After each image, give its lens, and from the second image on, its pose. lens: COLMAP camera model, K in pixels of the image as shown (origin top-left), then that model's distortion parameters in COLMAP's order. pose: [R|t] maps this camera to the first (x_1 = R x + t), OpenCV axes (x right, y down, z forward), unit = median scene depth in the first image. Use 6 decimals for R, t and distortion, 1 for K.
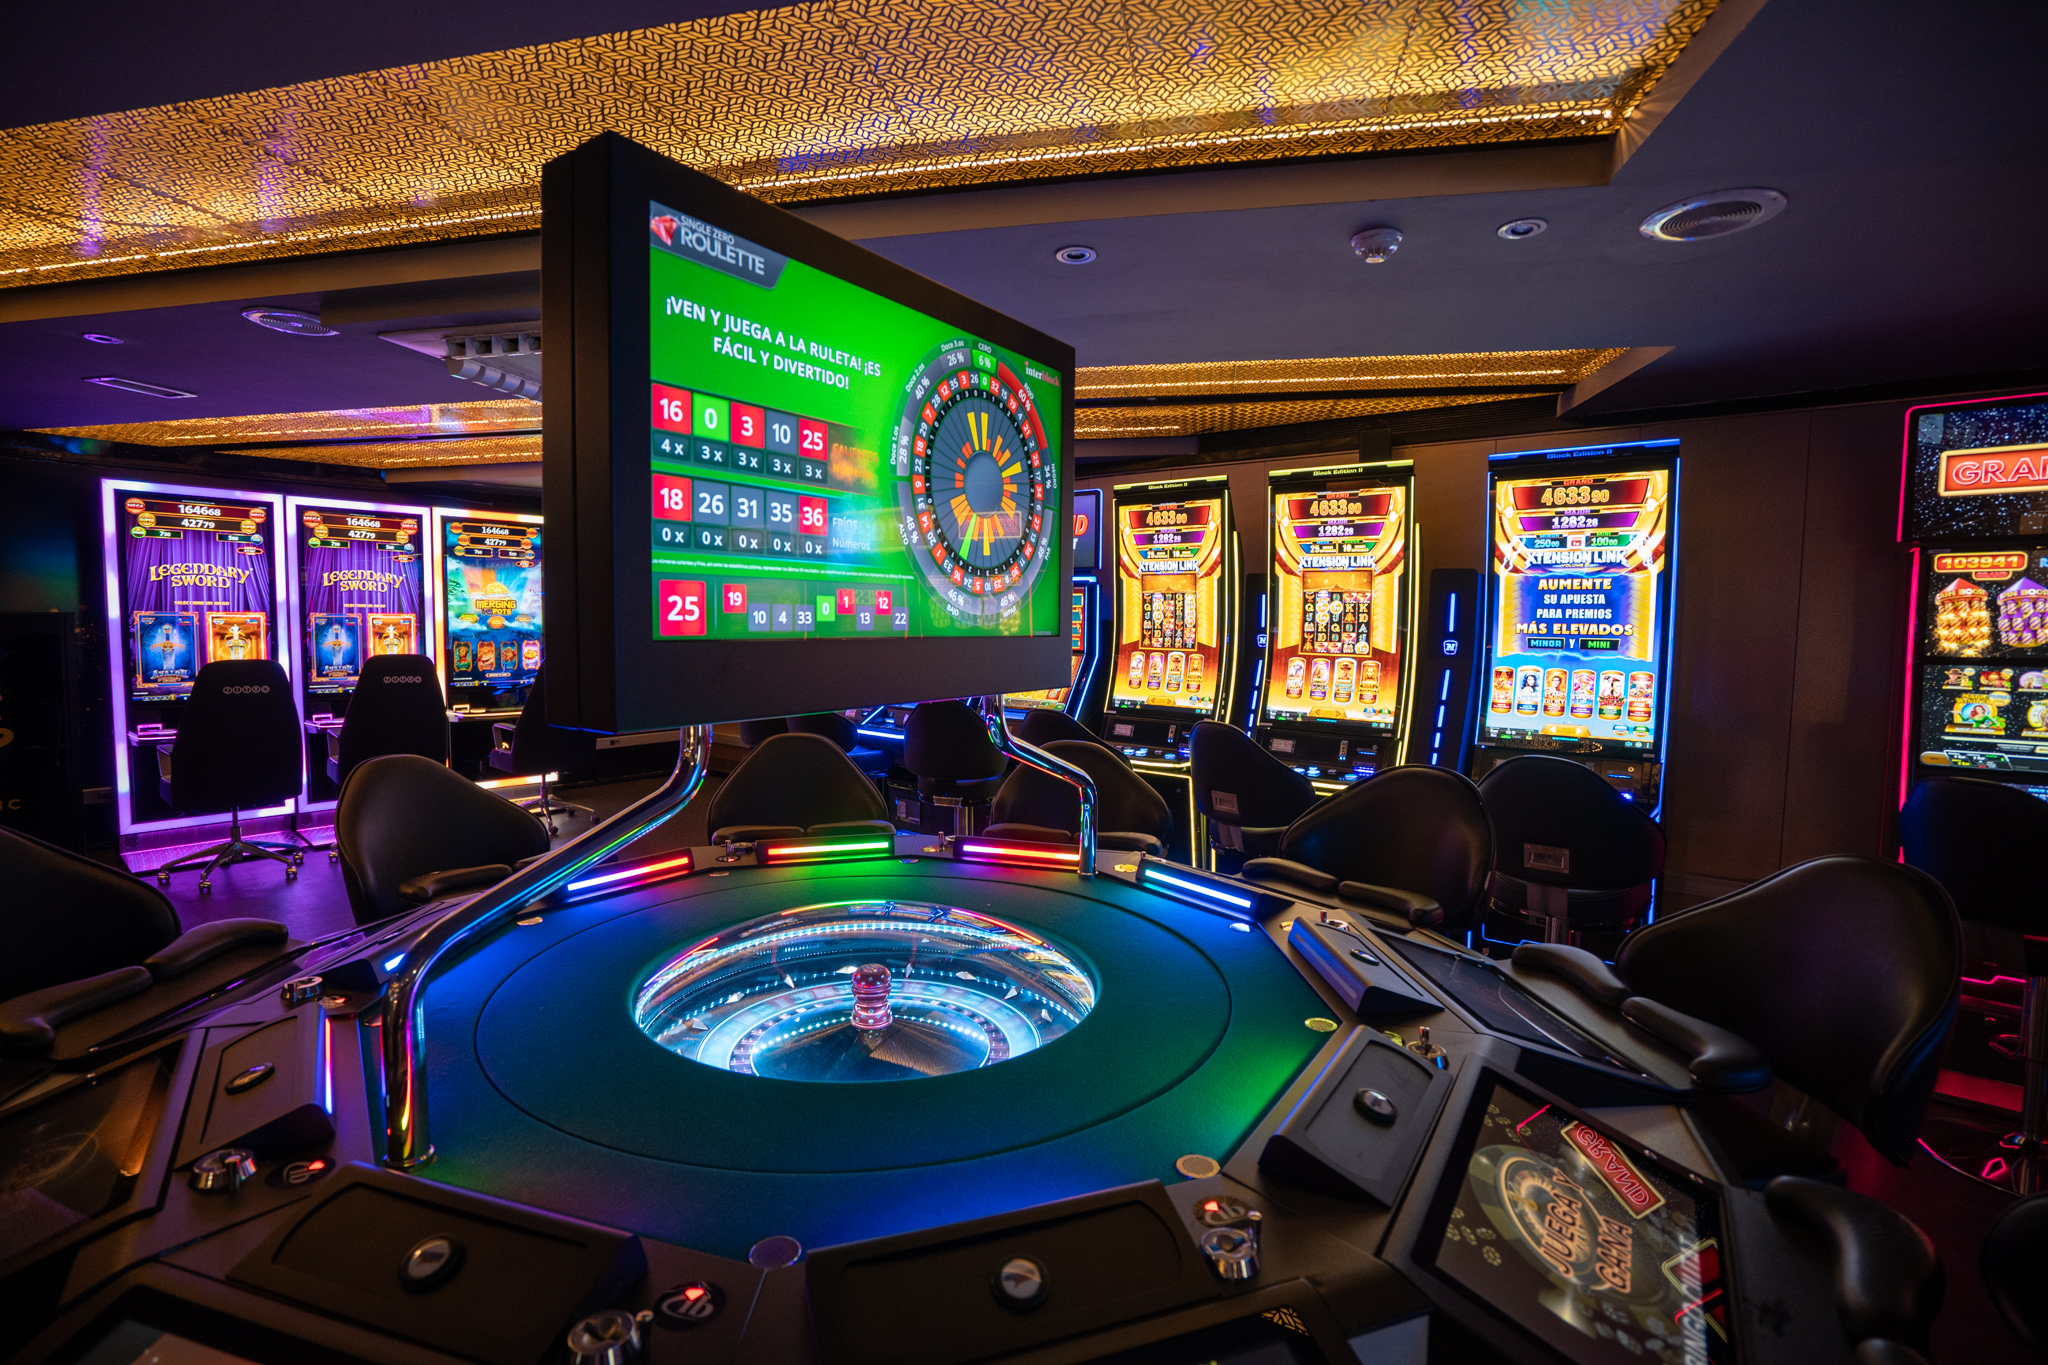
lens RADIAL K [[962.7, 0, 1019.0], [0, 962.7, 685.5], [0, 0, 1]] dist [-0.057321, 0.020985]
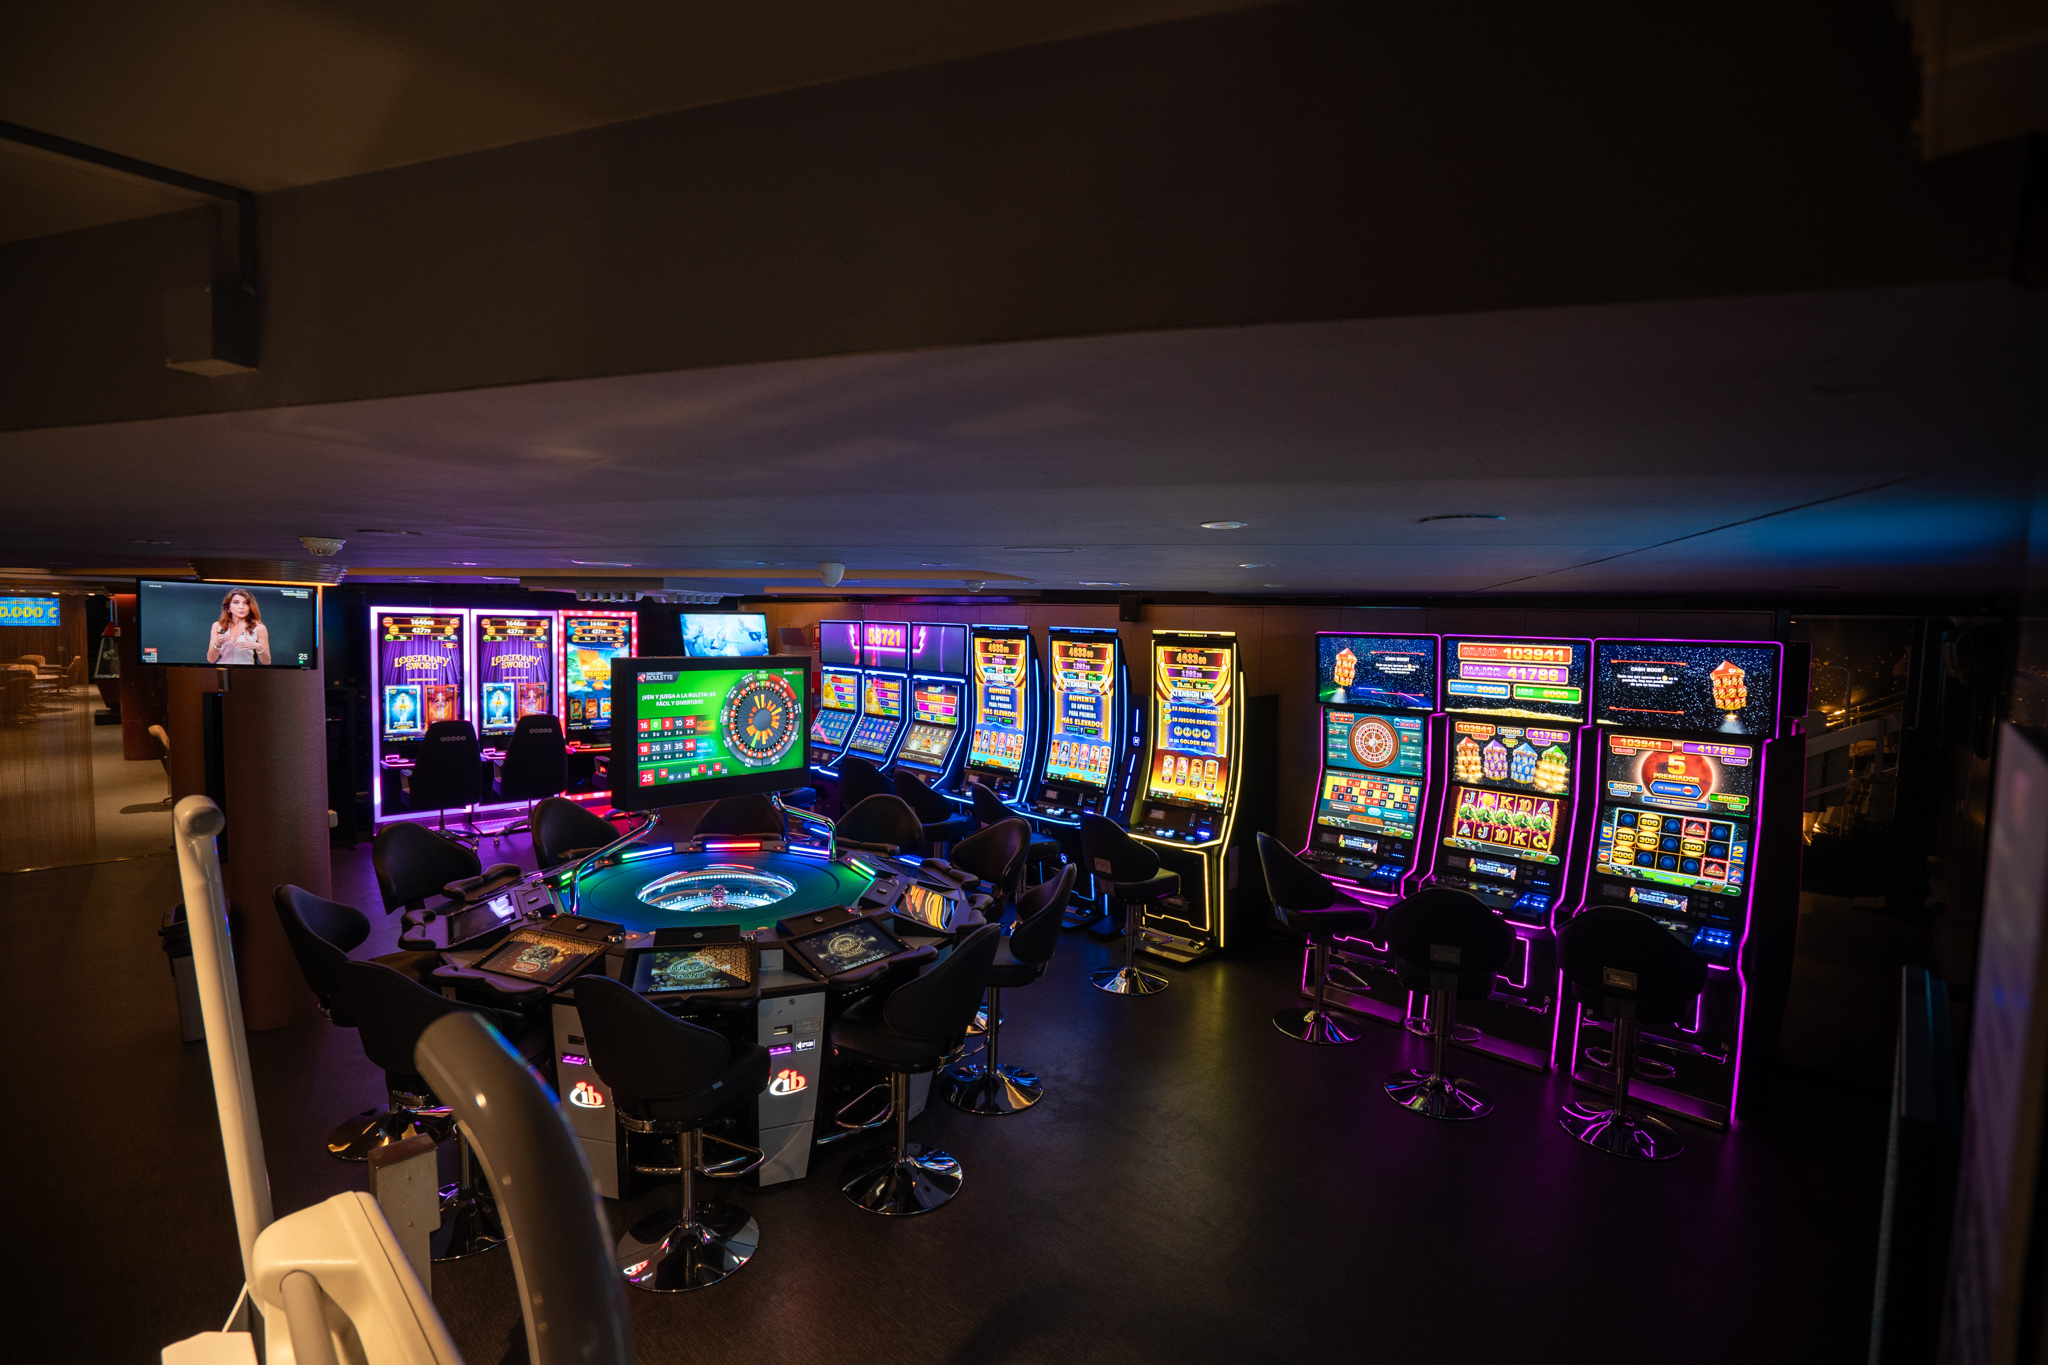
lens RADIAL K [[978.7, 0, 1024.0], [0, 978.7, 682.5], [0, 0, 1]] dist [-0.061717, 0.009716]
pose [[0.995874, 0.018947, -0.088748, 0.355809], [-0.019383, 0.999804, -0.004054, -0.116013], [0.088653, 0.005758, 0.996046, -0.649684]]
